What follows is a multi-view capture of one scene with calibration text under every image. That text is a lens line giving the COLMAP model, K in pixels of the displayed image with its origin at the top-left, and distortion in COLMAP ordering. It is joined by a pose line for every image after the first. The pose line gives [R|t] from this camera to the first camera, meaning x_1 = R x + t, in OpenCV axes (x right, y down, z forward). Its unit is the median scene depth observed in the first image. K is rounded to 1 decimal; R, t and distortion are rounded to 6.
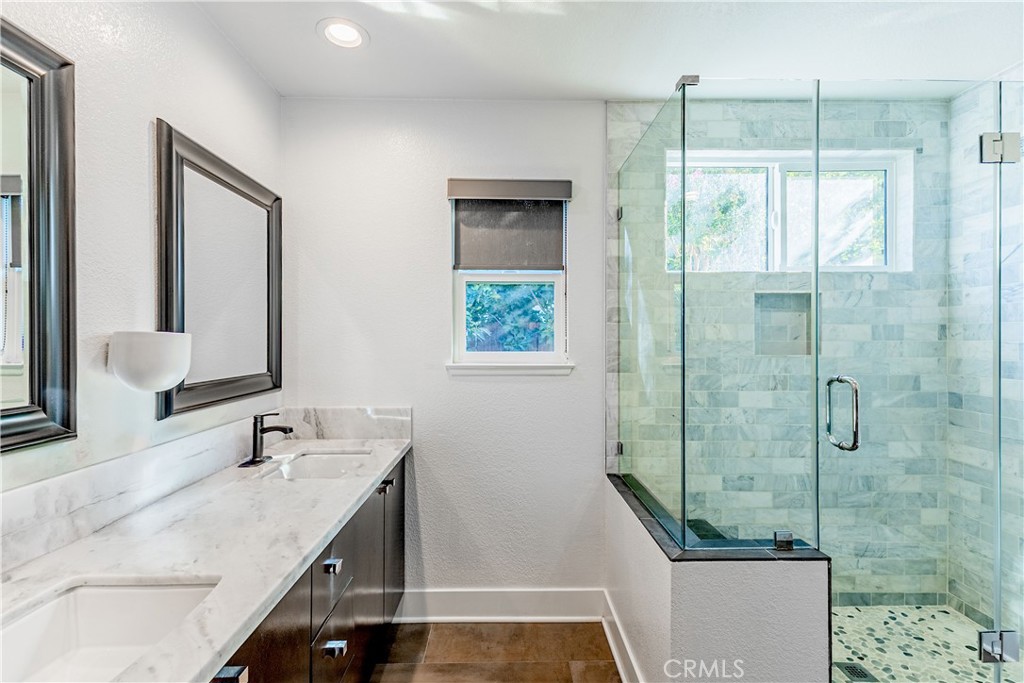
lens RADIAL K [[481.5, 0, 512.0], [0, 481.5, 341.5], [0, 0, 1]] dist [-0.002596, -0.002328]
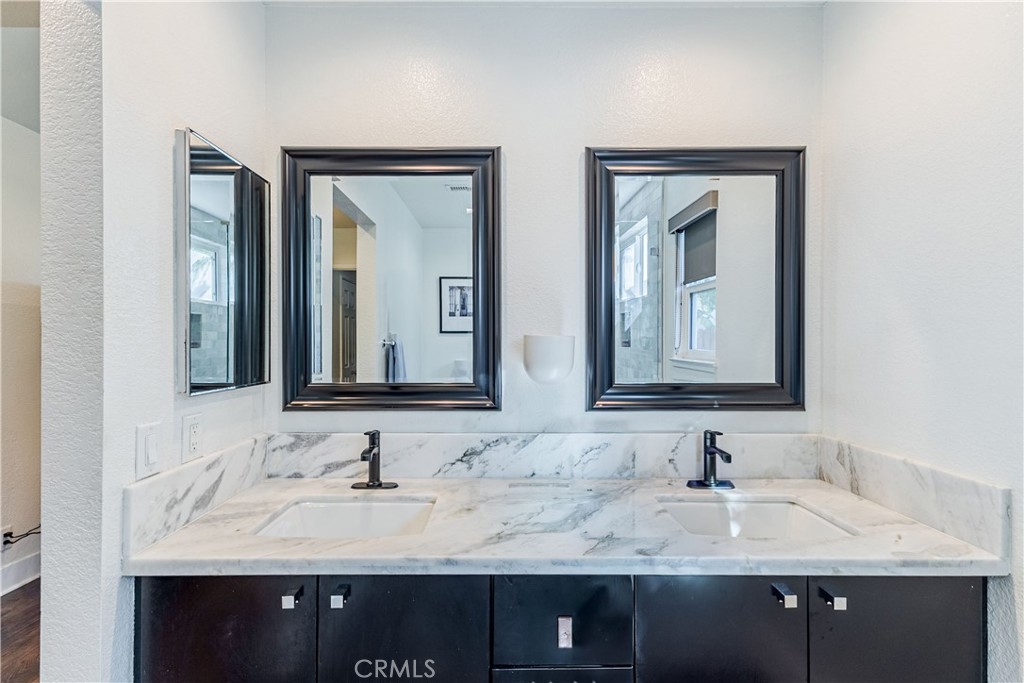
lens RADIAL K [[481.5, 0, 512.0], [0, 481.5, 341.5], [0, 0, 1]] dist [-0.002596, -0.002328]
pose [[-0.024541, -0.004548, -0.999688, 0.266202], [-0.007817, 0.999960, -0.004357, 0.002400], [0.999668, 0.007708, -0.024575, 0.550922]]
